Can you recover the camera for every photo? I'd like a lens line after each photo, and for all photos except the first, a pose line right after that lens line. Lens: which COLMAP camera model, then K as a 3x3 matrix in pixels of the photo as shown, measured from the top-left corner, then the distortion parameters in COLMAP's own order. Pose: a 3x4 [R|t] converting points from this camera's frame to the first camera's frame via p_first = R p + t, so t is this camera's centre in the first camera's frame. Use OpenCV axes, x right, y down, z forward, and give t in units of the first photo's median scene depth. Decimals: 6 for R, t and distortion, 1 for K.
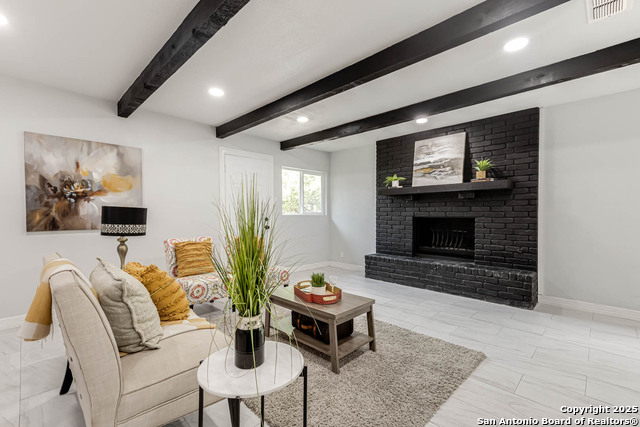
lens RADIAL K [[285.3, 0, 317.1], [0, 285.3, 214.6], [0, 0, 1]] dist [0.020825, 0.000121]
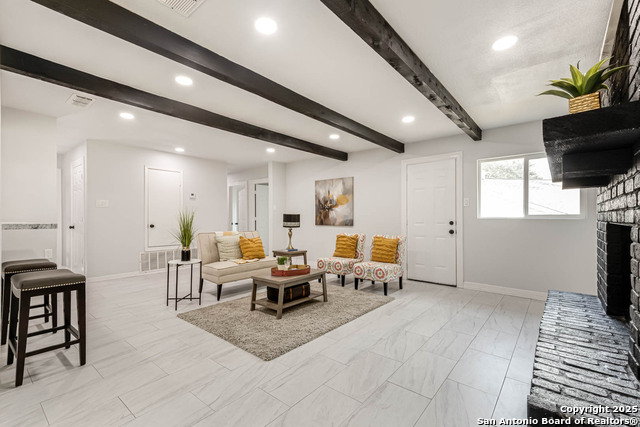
lens RADIAL K [[285.3, 0, 322.4], [0, 285.3, 218.6], [0, 0, 1]] dist [0.020825, 0.000121]
pose [[0.097286, 0.005025, -0.995244, 0.962018], [-0.002630, 0.999985, 0.004791, -0.001556], [0.995253, 0.002152, 0.097298, 0.666124]]
